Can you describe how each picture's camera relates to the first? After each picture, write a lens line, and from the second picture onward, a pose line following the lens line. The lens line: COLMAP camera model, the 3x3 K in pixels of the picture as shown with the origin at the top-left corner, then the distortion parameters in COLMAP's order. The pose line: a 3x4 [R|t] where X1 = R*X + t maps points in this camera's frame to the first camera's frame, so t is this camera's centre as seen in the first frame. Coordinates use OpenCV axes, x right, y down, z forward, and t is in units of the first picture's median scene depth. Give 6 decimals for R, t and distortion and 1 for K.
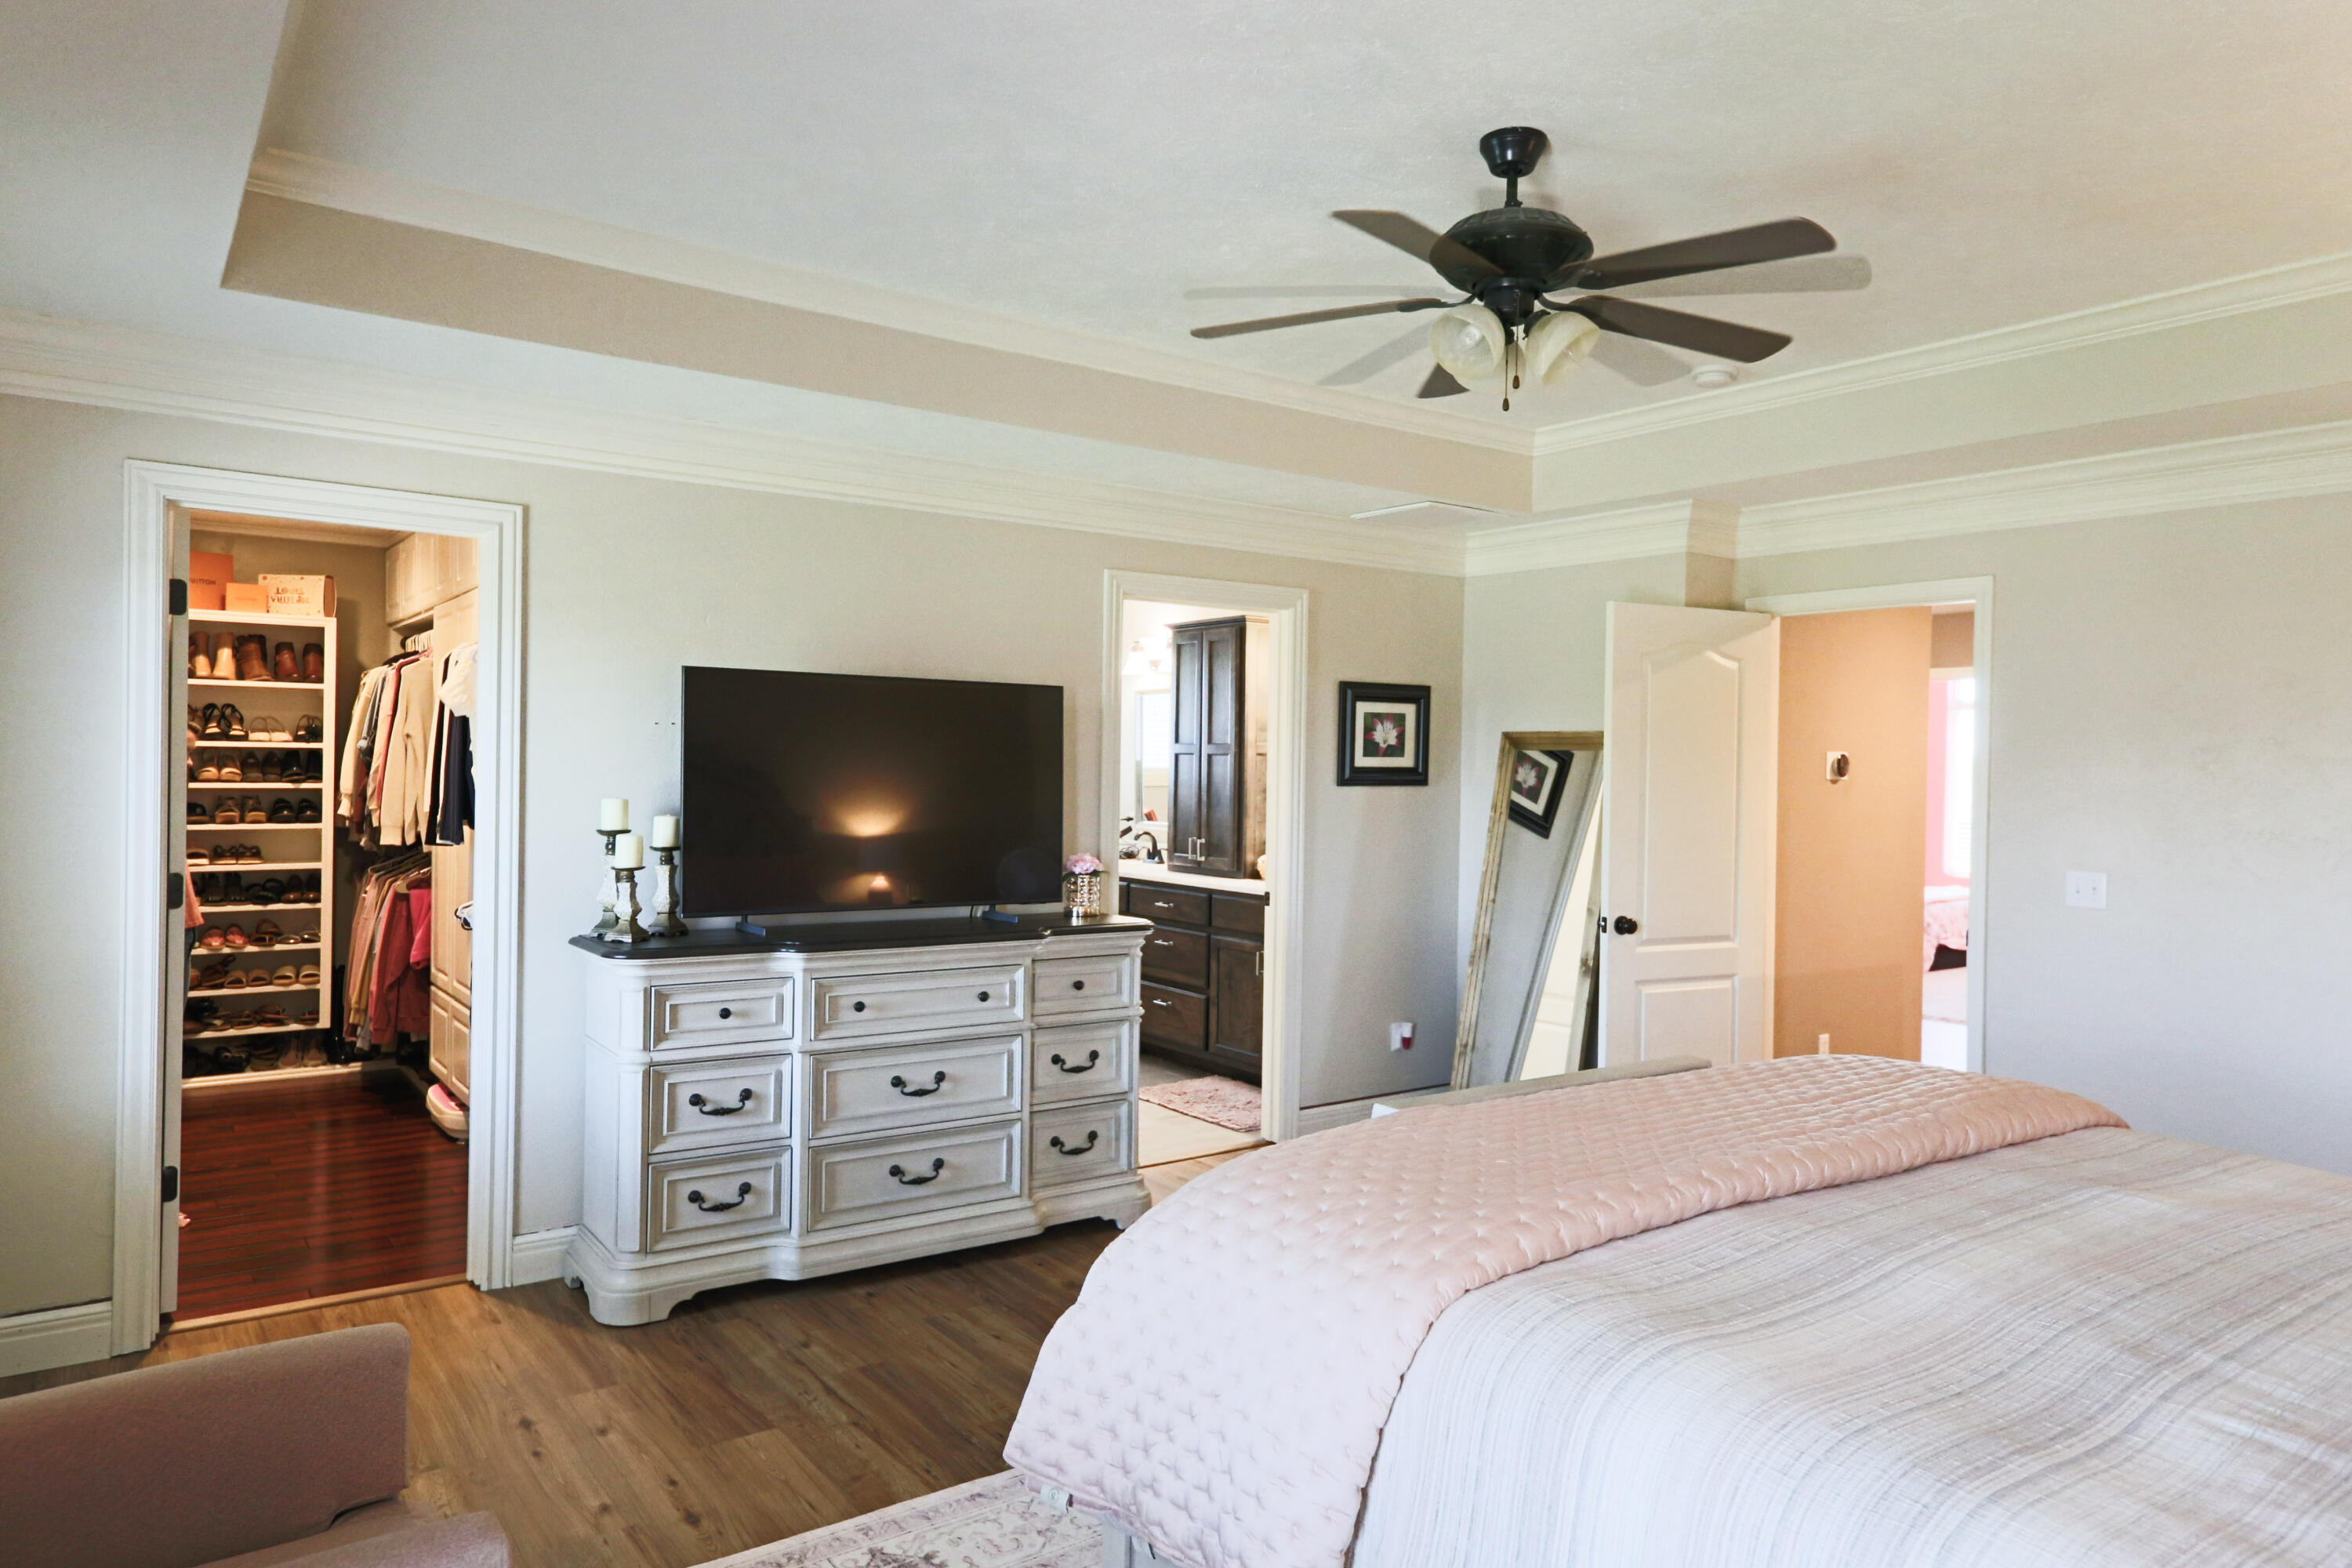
lens RADIAL K [[1496.7, 0, 1173.5], [0, 1496.7, 784.3], [0, 0, 1]] dist [0.008489, 0.001427]
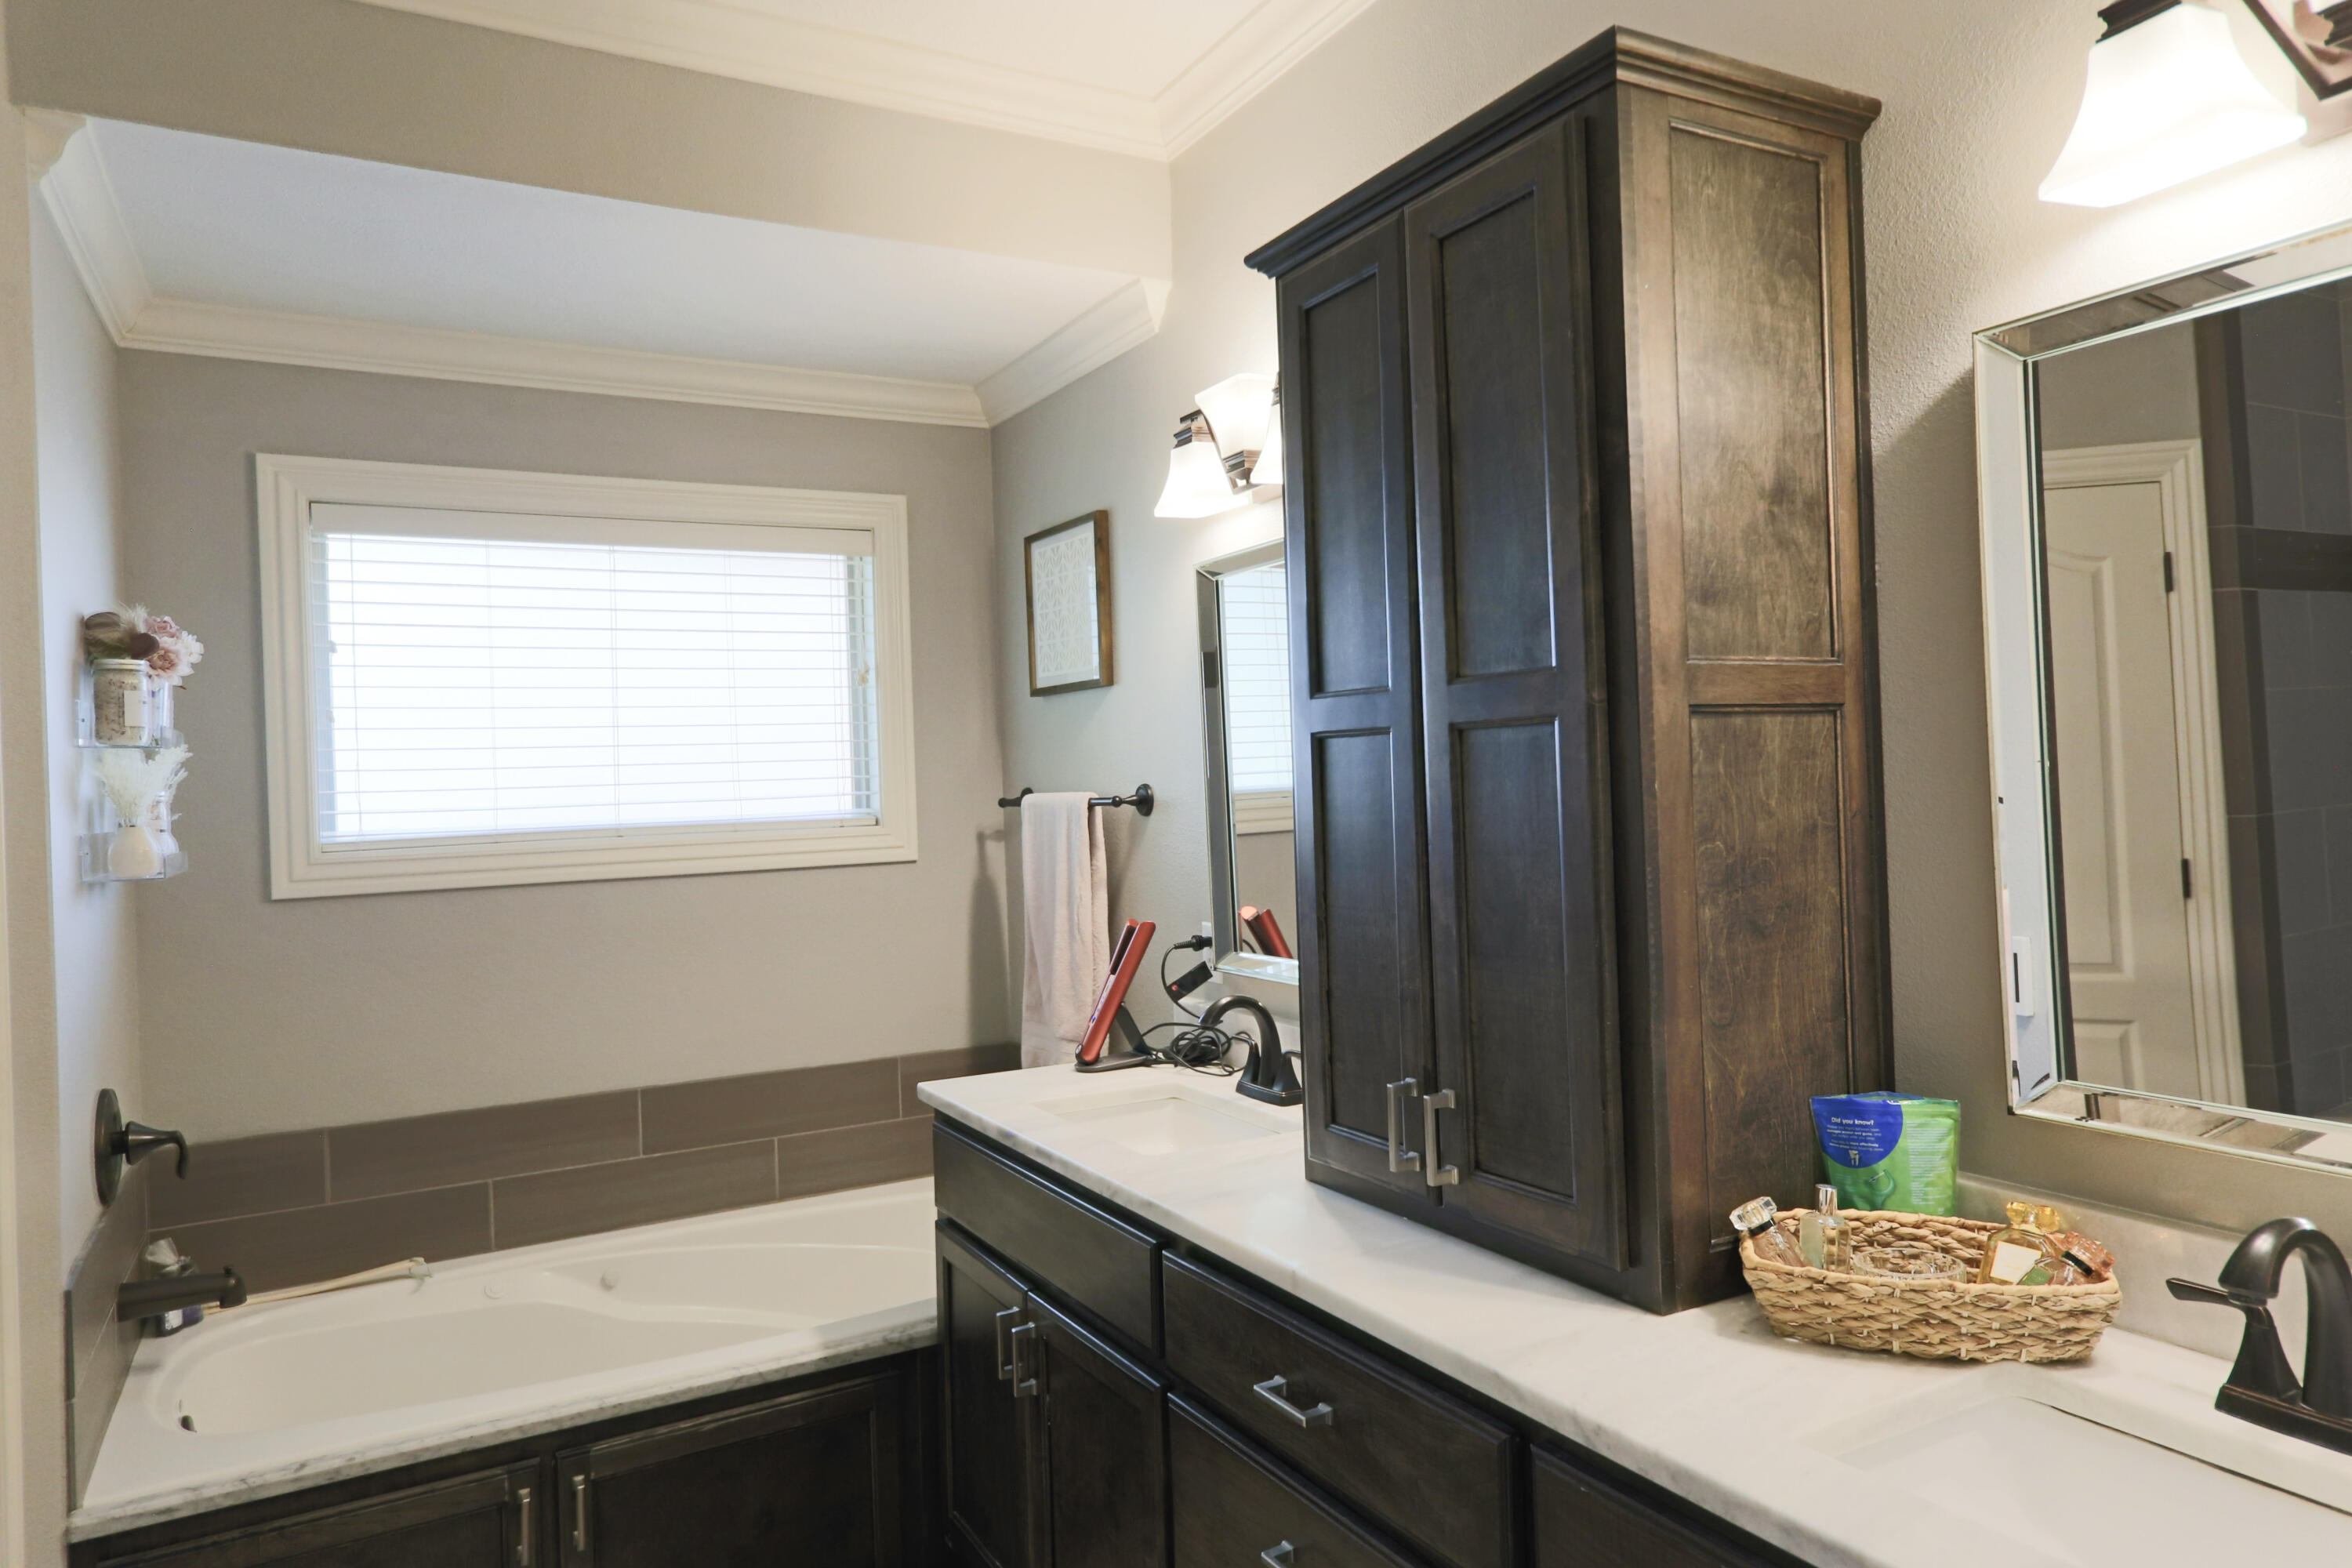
lens RADIAL K [[1496.7, 0, 1178.4], [0, 1496.7, 772.0], [0, 0, 1]] dist [0.008489, 0.001427]
pose [[0.992910, -0.046970, -0.109192, 0.005706], [0.044228, 0.998645, -0.027408, -0.008173], [0.110331, 0.022384, 0.993643, 0.745207]]
